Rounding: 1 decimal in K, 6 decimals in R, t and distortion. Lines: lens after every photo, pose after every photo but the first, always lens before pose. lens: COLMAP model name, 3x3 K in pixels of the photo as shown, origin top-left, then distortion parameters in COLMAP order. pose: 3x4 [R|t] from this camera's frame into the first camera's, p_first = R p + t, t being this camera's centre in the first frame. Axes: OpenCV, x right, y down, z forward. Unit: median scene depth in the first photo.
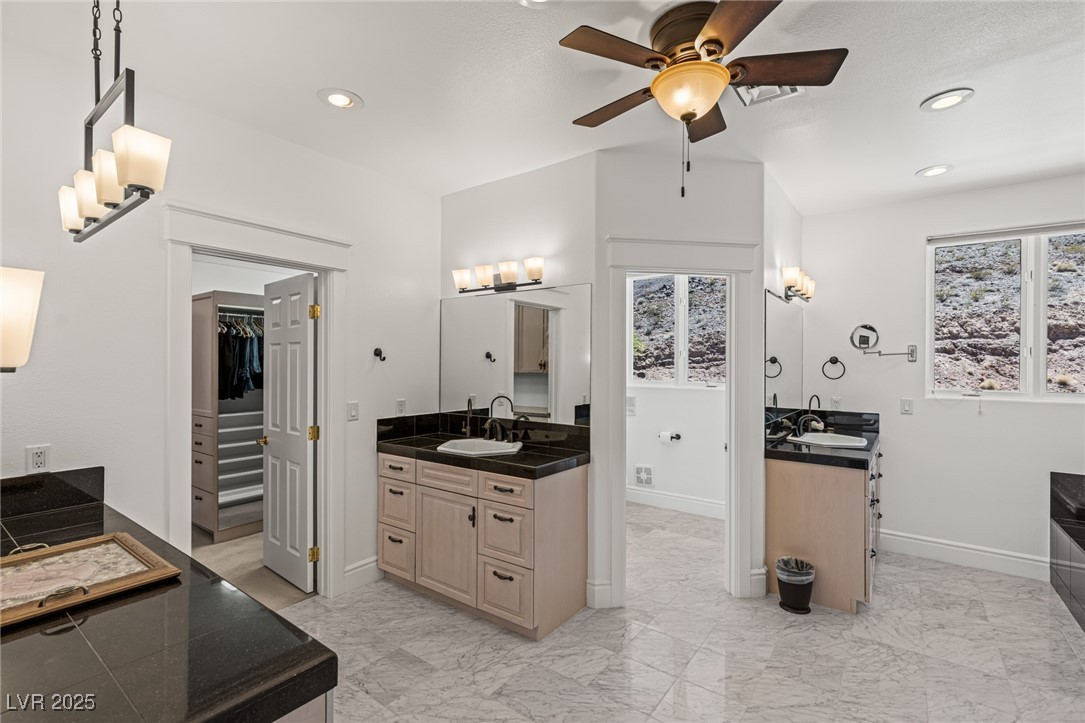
lens RADIAL K [[486.2, 0, 549.8], [0, 486.2, 363.3], [0, 0, 1]] dist [0.011985, -0.003249]
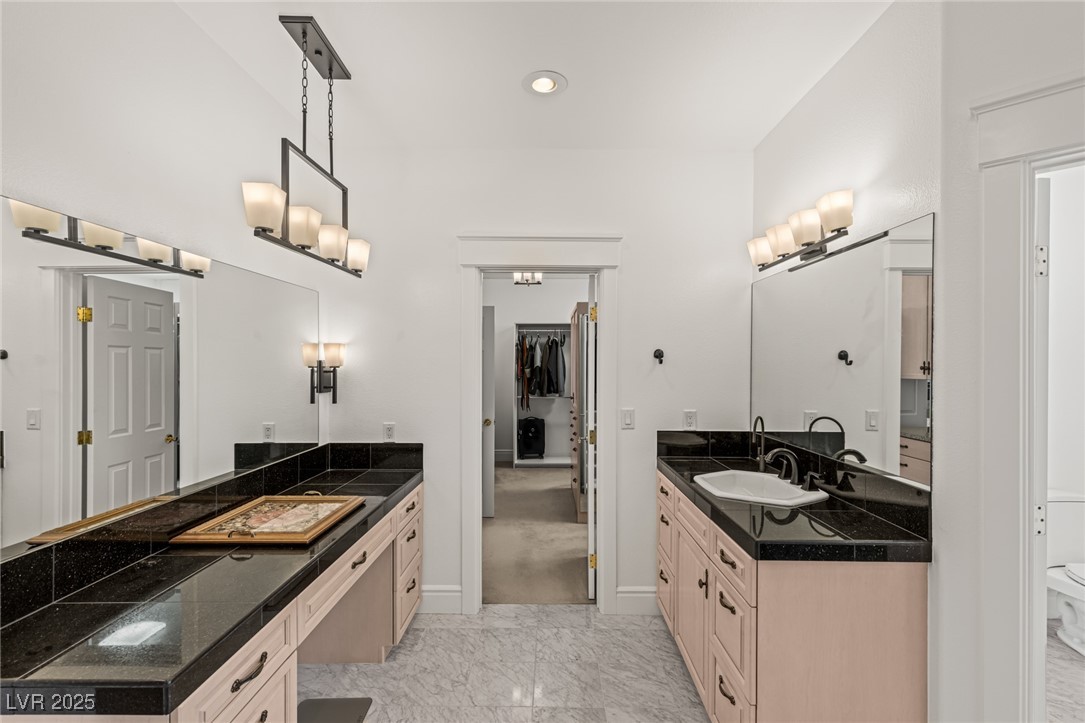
lens RADIAL K [[476.8, 0, 544.4], [0, 476.8, 364.4], [0, 0, 1]] dist [-0.014271, 0.000141]
pose [[0.581947, -0.004395, -0.813215, 0.240609], [-0.001130, 0.999980, -0.006213, 0.001924], [0.813226, 0.004535, 0.581930, 0.369683]]
